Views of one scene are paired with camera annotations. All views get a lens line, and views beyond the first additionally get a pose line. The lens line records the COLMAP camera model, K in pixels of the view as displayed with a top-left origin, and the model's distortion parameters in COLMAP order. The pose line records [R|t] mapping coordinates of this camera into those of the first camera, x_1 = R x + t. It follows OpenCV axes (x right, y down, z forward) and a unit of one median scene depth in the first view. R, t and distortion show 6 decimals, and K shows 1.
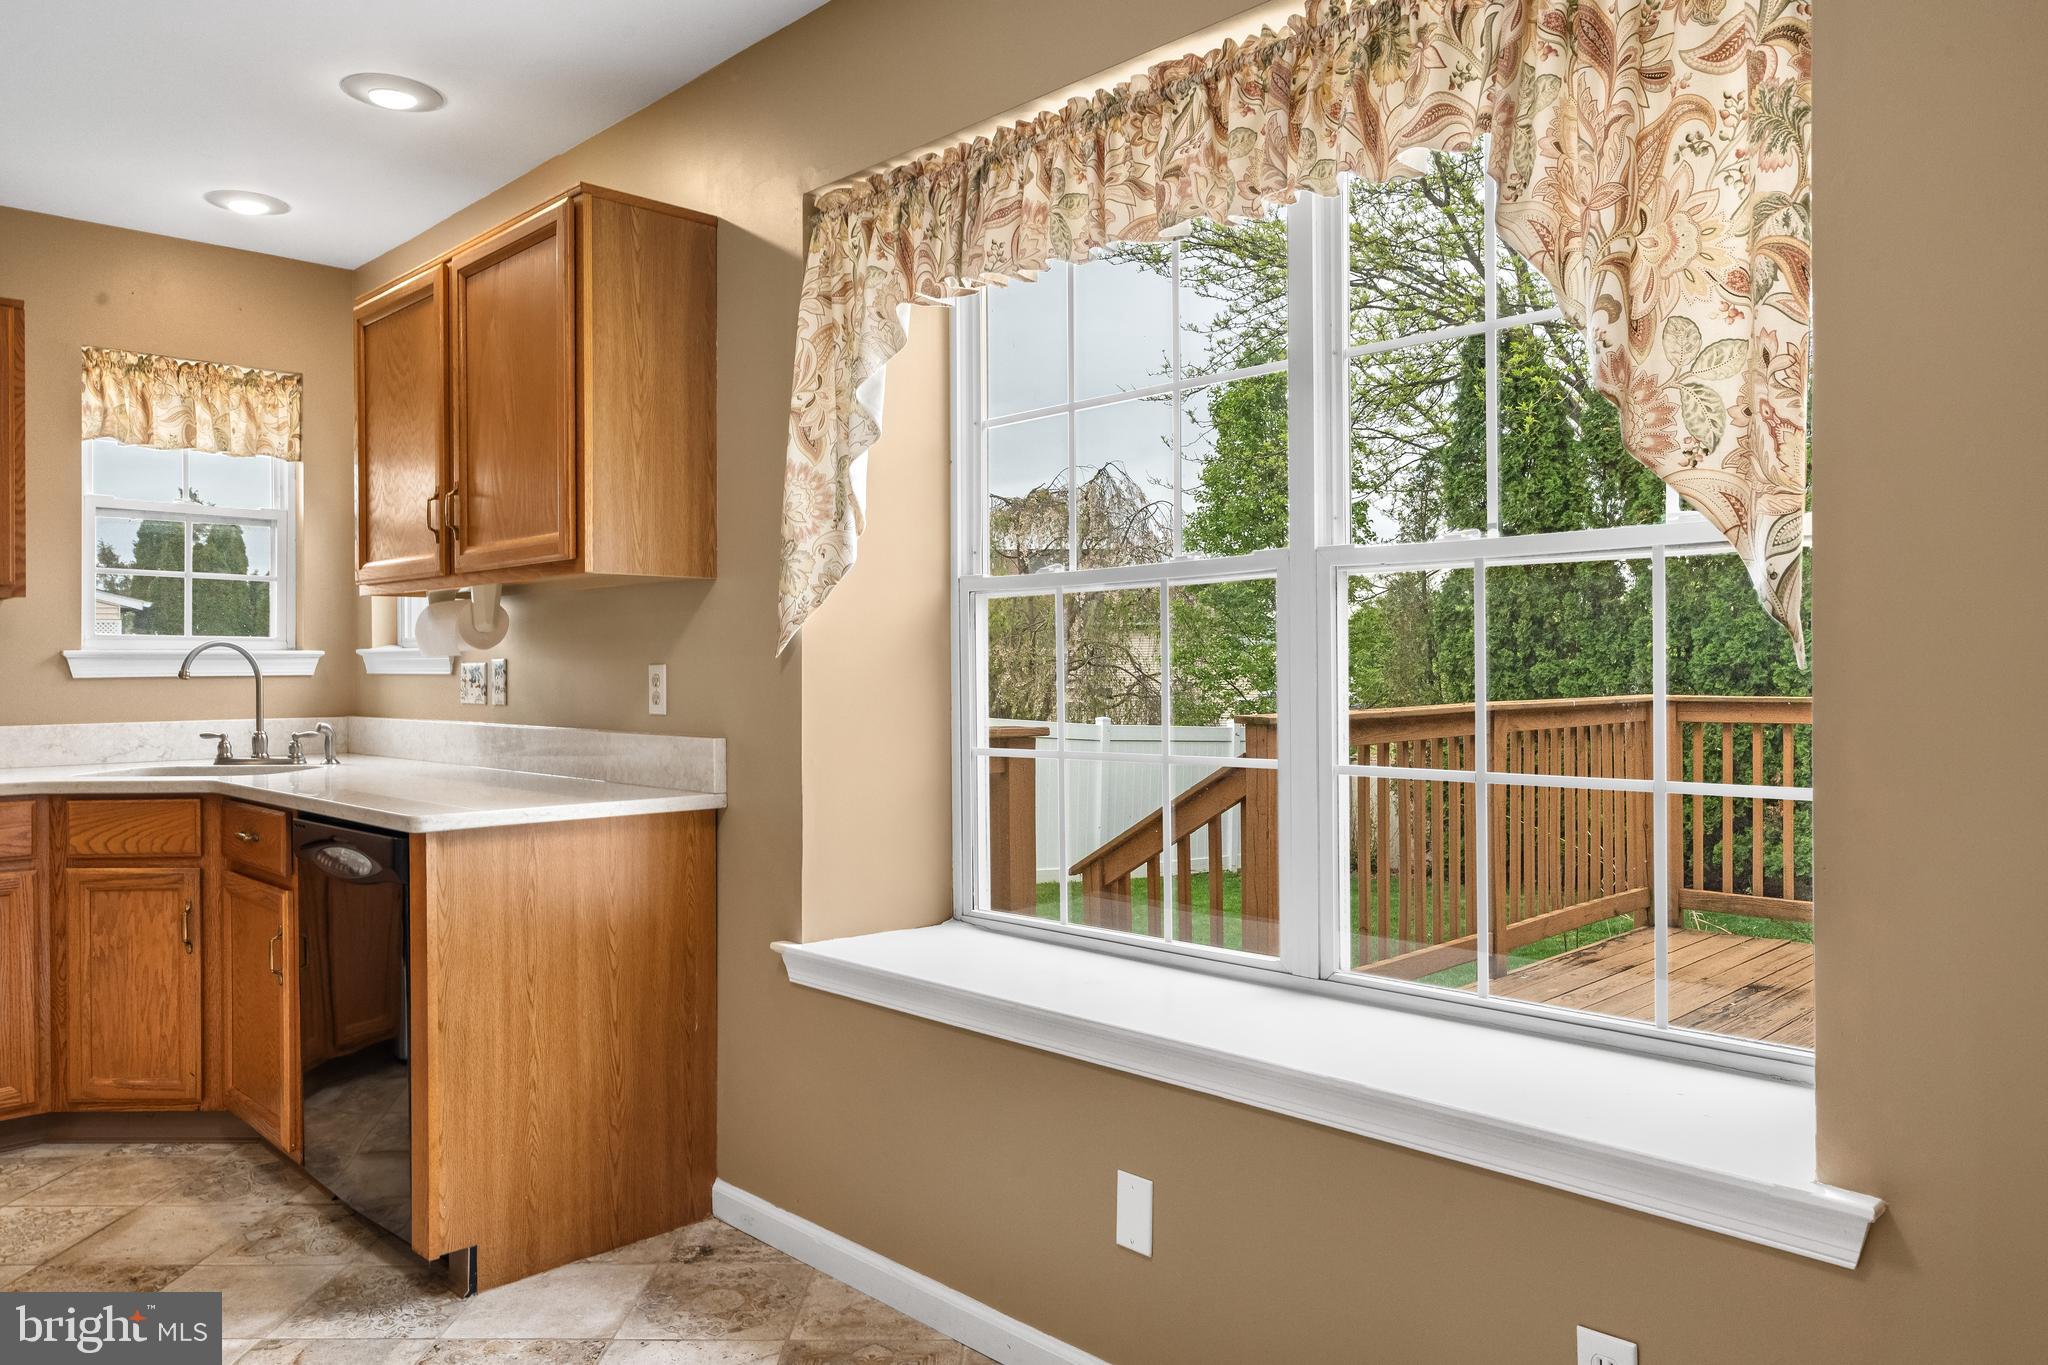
lens RADIAL K [[1403.2, 0, 1021.6], [0, 1403.2, 675.1], [0, 0, 1]] dist [0.000396, 0.001788]
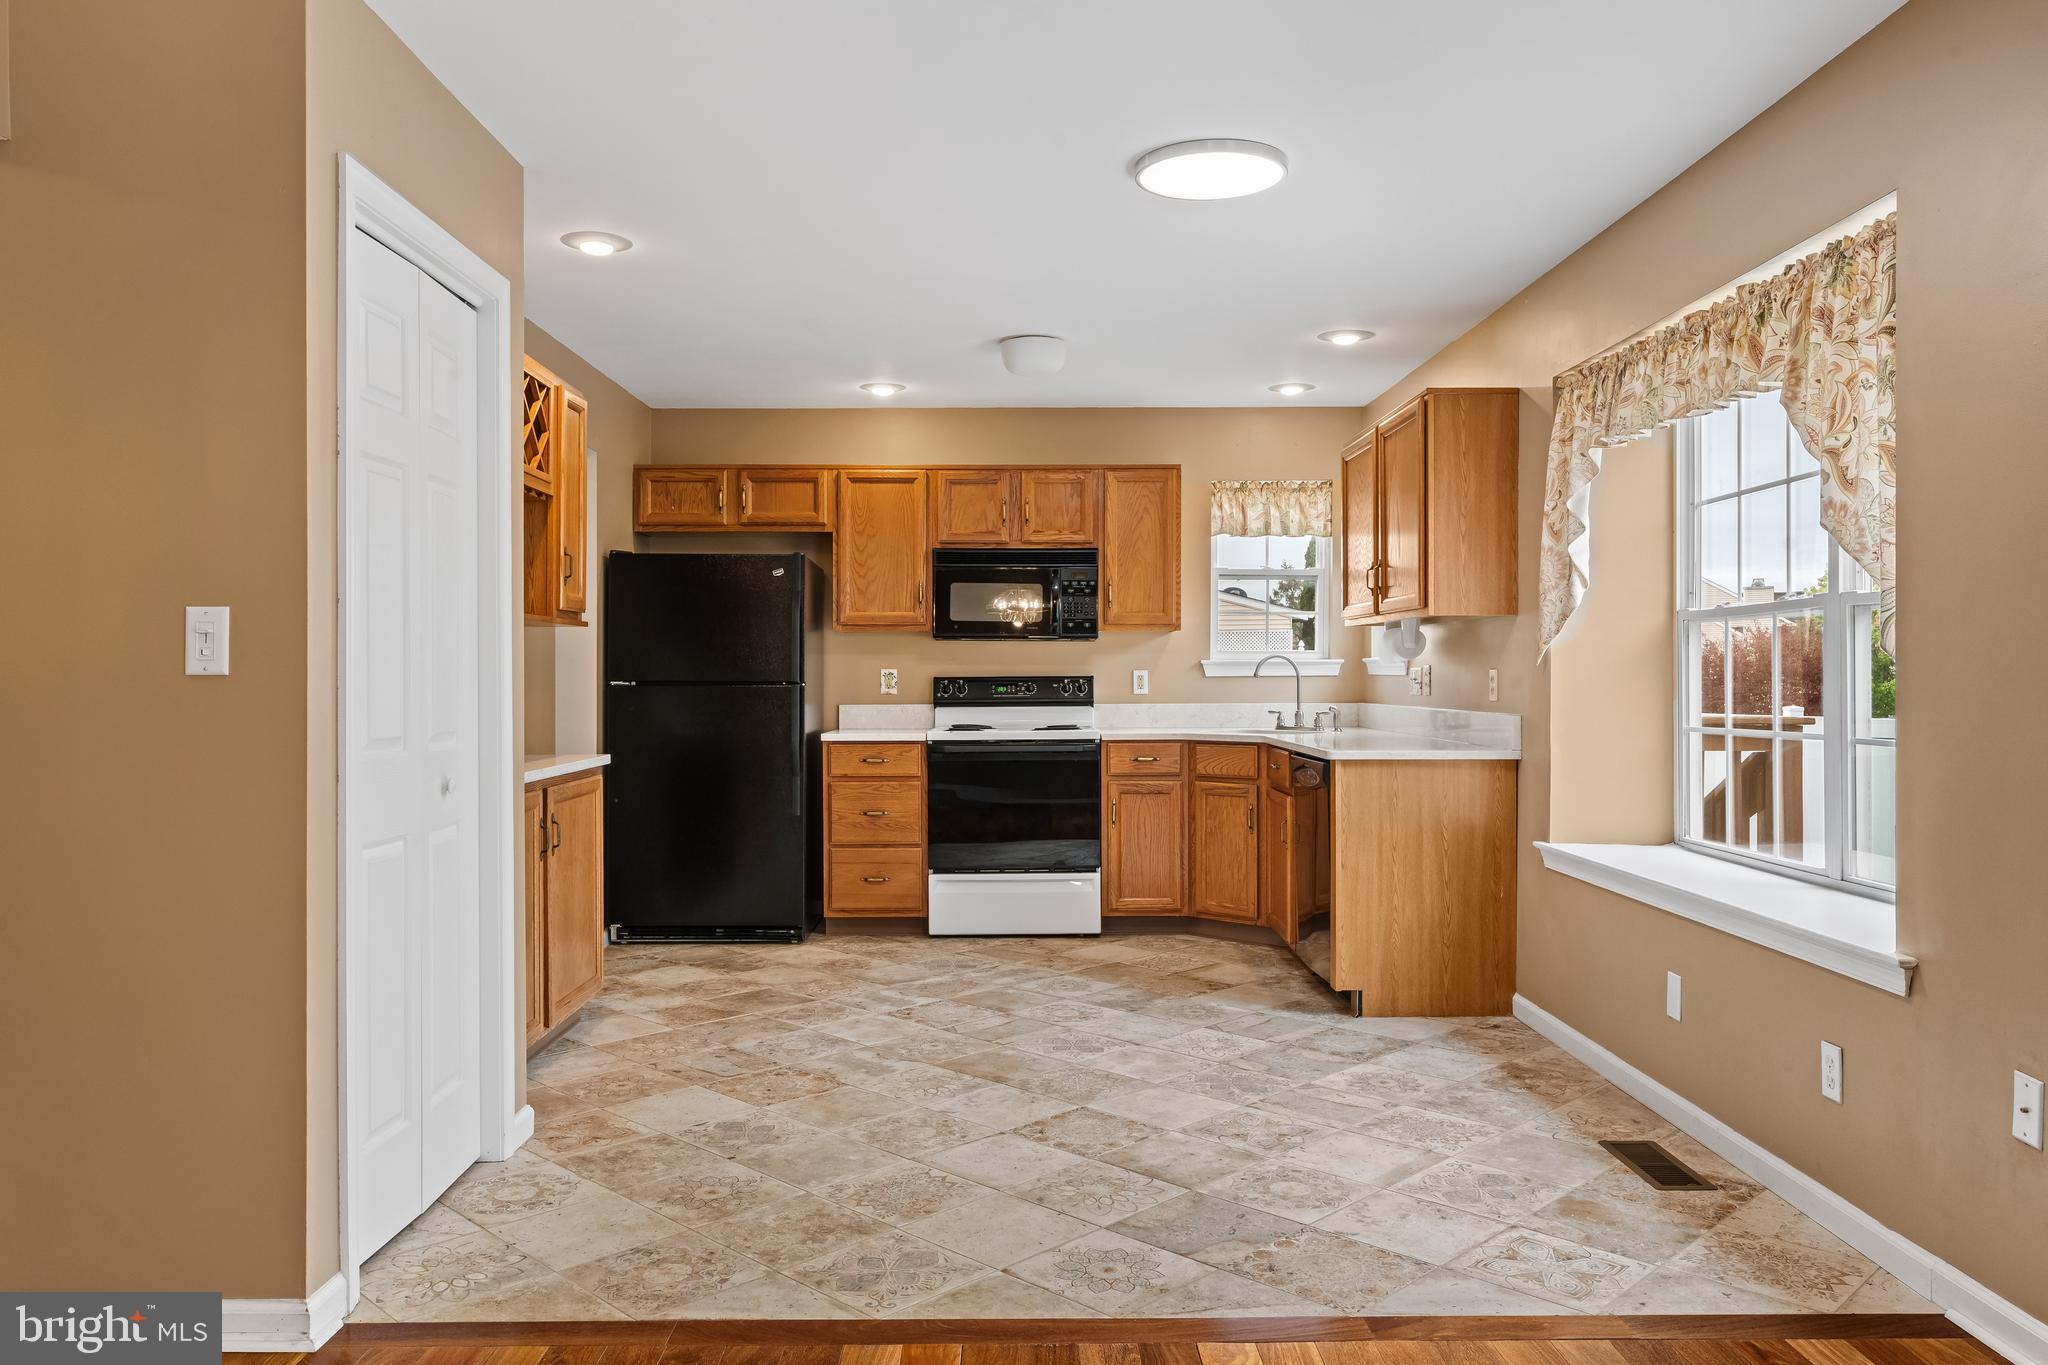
lens RADIAL K [[1464.1, 0, 1021.3], [0, 1464.1, 676.0], [0, 0, 1]] dist [0.003110, 0.002265]
pose [[0.720912, 0.004615, -0.693011, 0.509549], [-0.004865, 0.999987, 0.001597, 0.000014], [0.693010, 0.002220, 0.720925, -0.564891]]
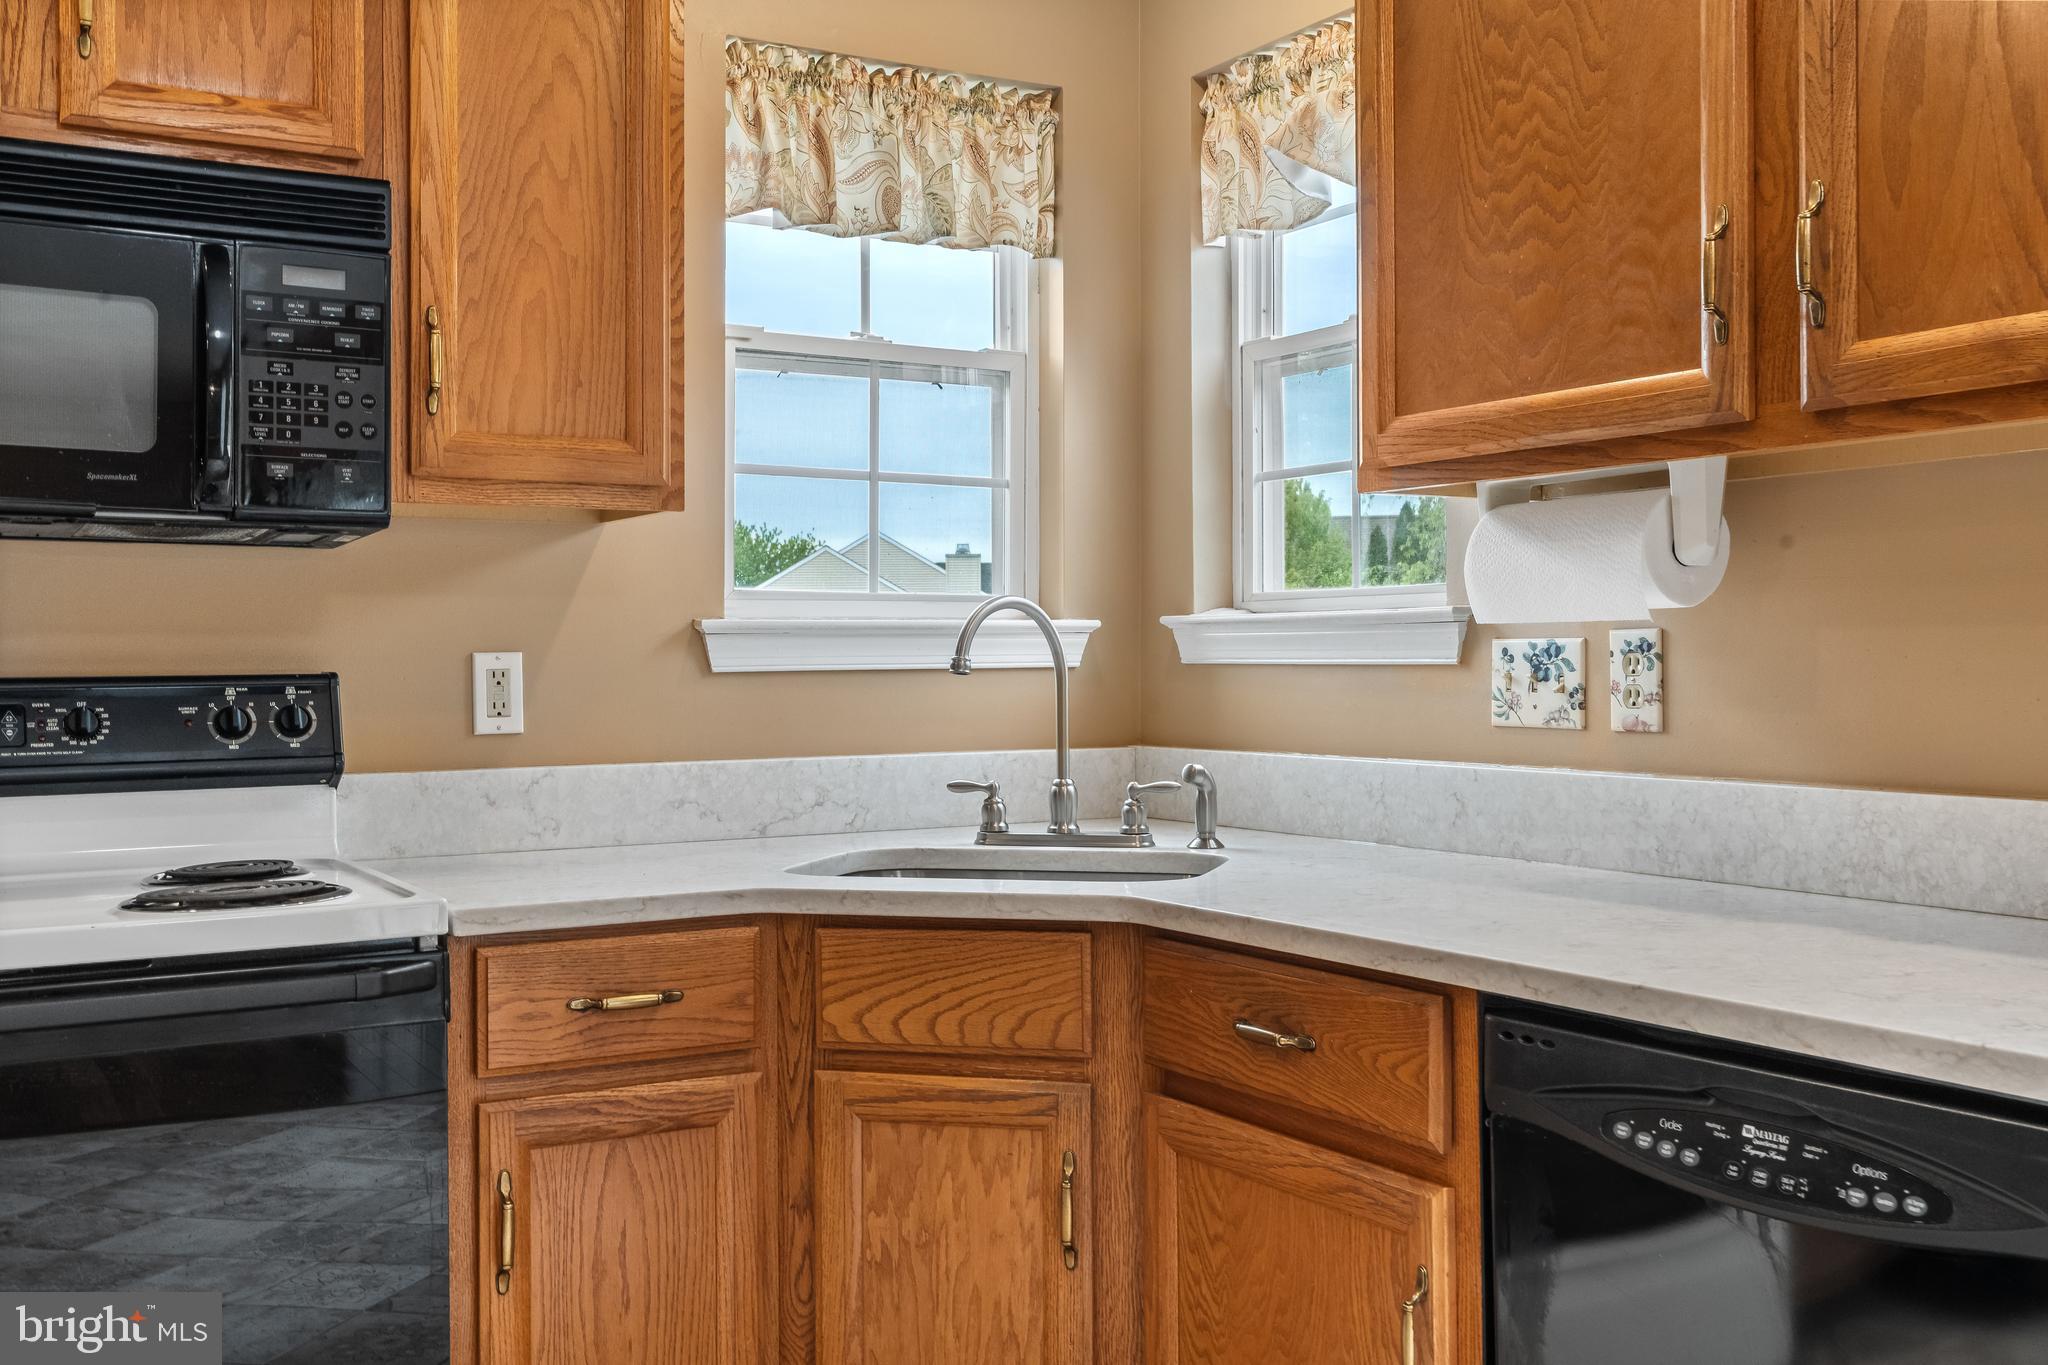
lens RADIAL K [[1997.4, 0, 1021.7], [0, 1997.4, 655.6], [0, 0, 1]] dist [0.010398, 0.002189]
pose [[0.970478, -0.002206, -0.241179, -0.495678], [0.000445, 0.999973, -0.007357, 0.002009], [0.241188, 0.007032, 0.970453, 0.395053]]
